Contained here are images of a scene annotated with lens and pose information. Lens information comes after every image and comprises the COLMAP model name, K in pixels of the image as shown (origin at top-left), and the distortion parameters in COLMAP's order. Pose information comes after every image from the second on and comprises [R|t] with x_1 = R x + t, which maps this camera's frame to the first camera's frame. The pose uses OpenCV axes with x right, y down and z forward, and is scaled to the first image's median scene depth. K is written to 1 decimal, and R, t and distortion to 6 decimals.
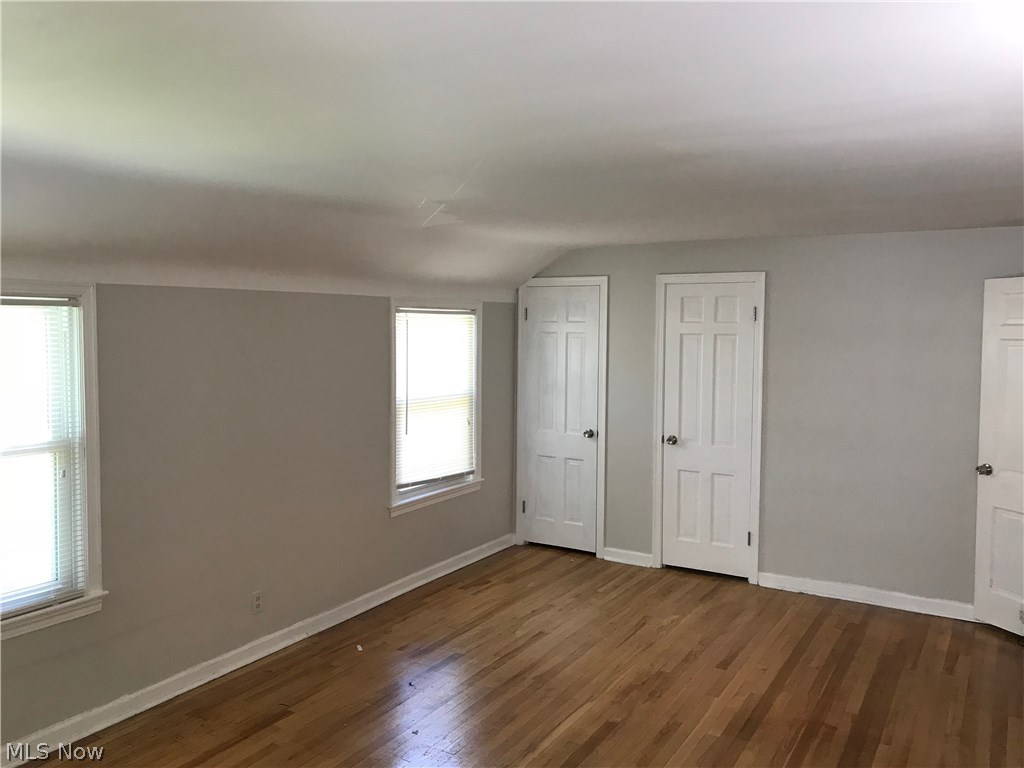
lens RADIAL K [[836.6, 0, 514.4], [0, 836.6, 390.0], [0, 0, 1]] dist [0.064576, -0.119229]
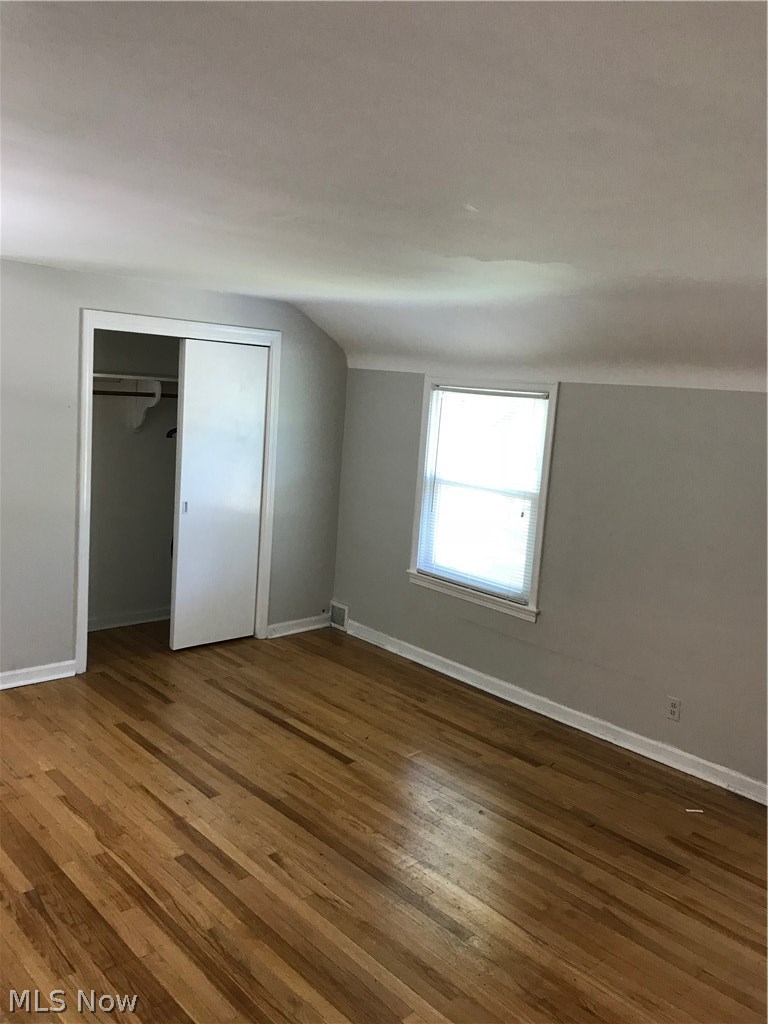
lens RADIAL K [[836.6, 0, 384.0], [0, 836.6, 512.0], [0, 0, 1]] dist [0.064576, -0.119229]
pose [[-0.297003, 0.103789, -0.949219, 0.842725], [-0.149137, 0.976834, 0.153473, -0.084478], [0.943158, 0.187145, -0.274643, 1.101320]]
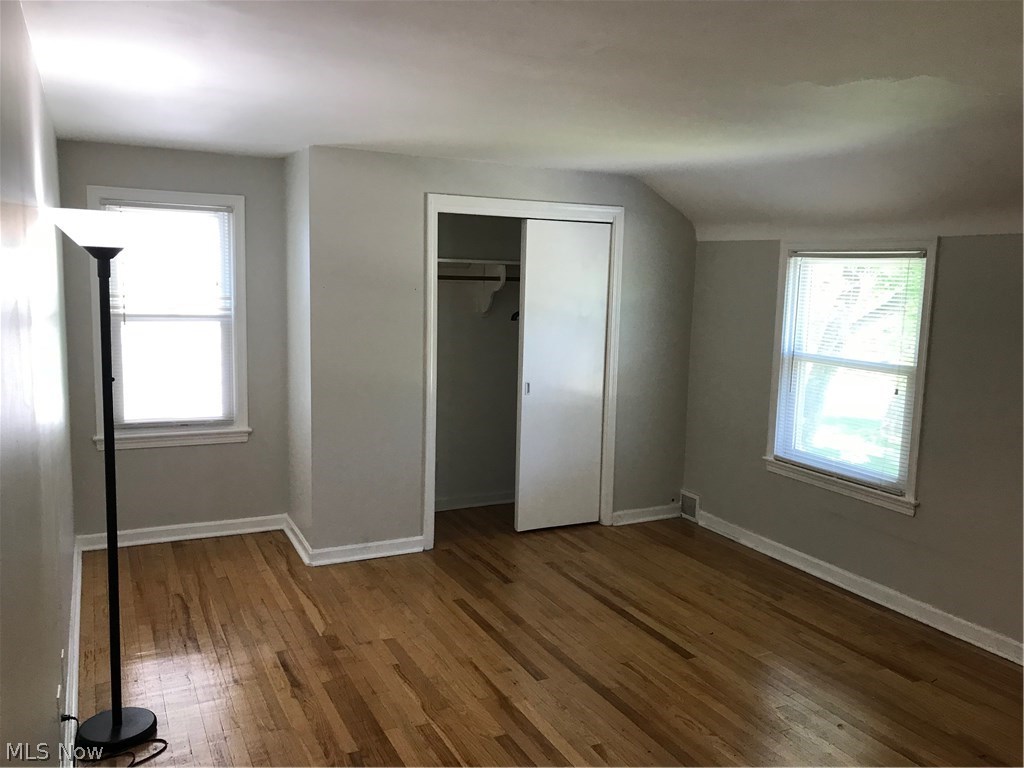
lens RADIAL K [[836.6, 0, 514.4], [0, 836.6, 390.0], [0, 0, 1]] dist [0.064576, -0.119229]
pose [[-0.549578, 0.082972, -0.831312, 0.776876], [-0.100842, 0.981193, 0.164597, -0.049720], [0.829334, 0.174290, -0.530875, 1.125953]]
